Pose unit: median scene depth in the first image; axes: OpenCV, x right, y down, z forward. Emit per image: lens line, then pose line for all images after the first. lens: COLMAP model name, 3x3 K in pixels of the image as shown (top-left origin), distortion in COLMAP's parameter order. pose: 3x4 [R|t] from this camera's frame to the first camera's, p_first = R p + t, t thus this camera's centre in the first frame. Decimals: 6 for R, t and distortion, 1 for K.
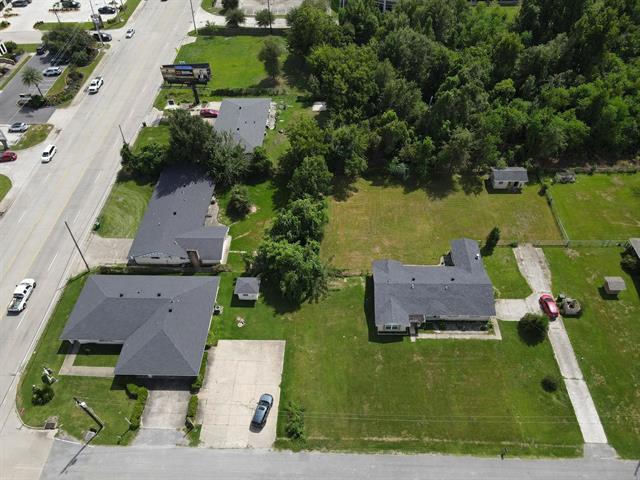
lens RADIAL K [[468.6, 0, 320.7], [0, 468.6, 236.6], [0, 0, 1]] dist [0.014711, 0.006866]
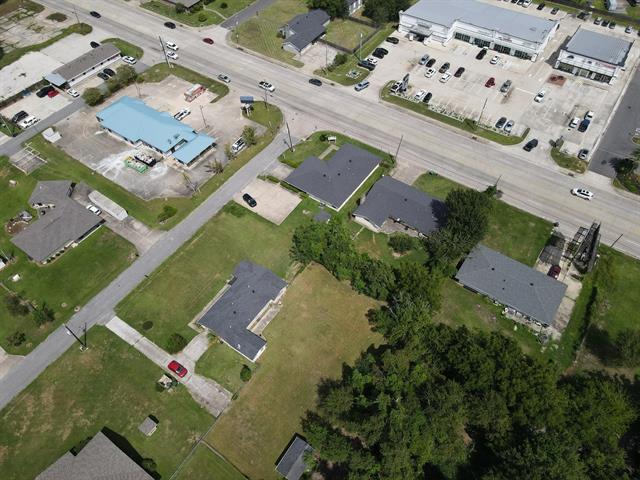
lens RADIAL K [[468.6, 0, 320.7], [0, 468.6, 236.6], [0, 0, 1]] dist [0.014711, 0.006866]
pose [[-0.540157, 0.682724, -0.492055, 0.635729], [-0.603162, 0.093675, 0.792099, -1.088486], [0.586879, 0.724646, 0.361194, 0.493021]]
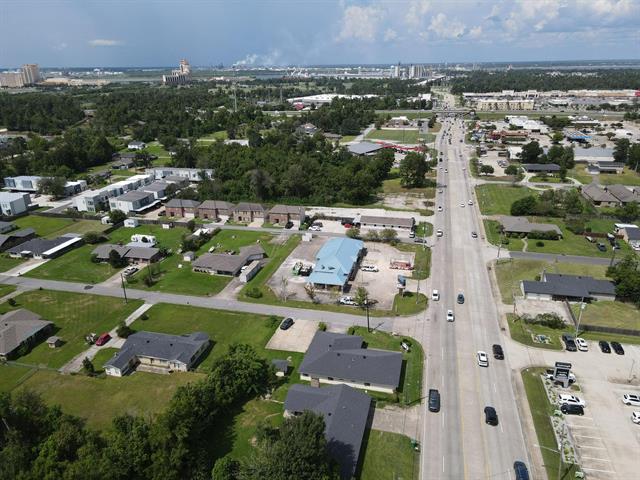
lens RADIAL K [[468.6, 0, 320.7], [0, 468.6, 236.6], [0, 0, 1]] dist [0.014711, 0.006866]
pose [[-0.977202, -0.033645, 0.209631, -0.554117], [0.181990, 0.375773, 0.908666, -1.276298], [-0.109346, 0.926101, -0.361083, 1.136076]]
